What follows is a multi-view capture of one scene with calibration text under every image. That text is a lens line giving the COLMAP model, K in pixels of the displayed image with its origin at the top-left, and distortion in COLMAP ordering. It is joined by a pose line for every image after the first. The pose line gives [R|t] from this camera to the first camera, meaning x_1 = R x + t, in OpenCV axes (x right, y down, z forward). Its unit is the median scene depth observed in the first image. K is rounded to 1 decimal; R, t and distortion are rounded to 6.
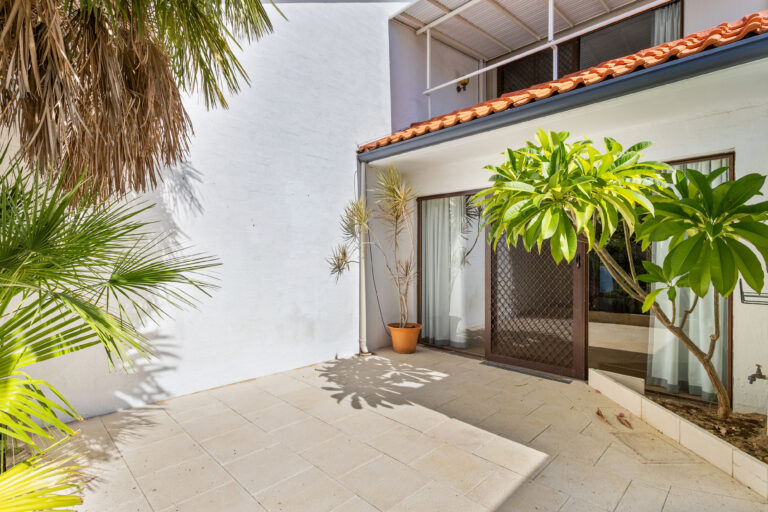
lens RADIAL K [[381.9, 0, 384.3], [0, 381.9, 256.5], [0, 0, 1]] dist [-0.002778, 0.002382]
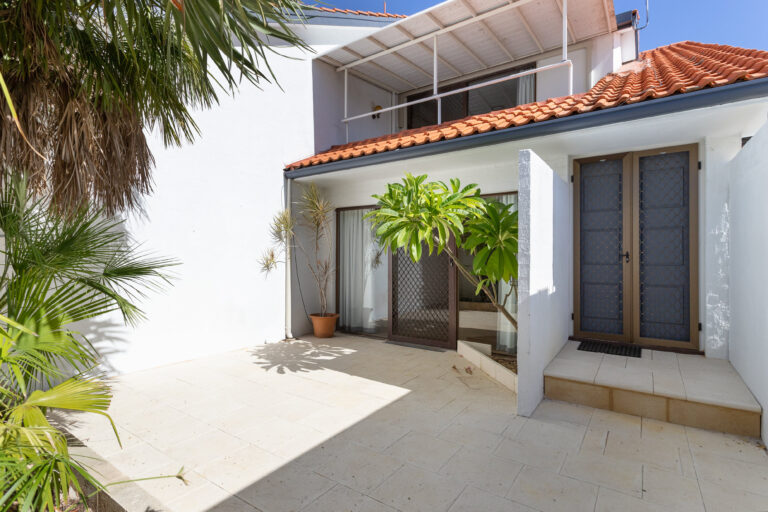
lens RADIAL K [[381.9, 0, 383.4], [0, 381.9, 258.7], [0, 0, 1]] dist [-0.002778, 0.002382]
pose [[0.985375, 0.003251, 0.170371, 0.039871], [-0.003671, 0.999991, 0.002149, -0.000748], [-0.170362, -0.002743, 0.985378, -0.281404]]
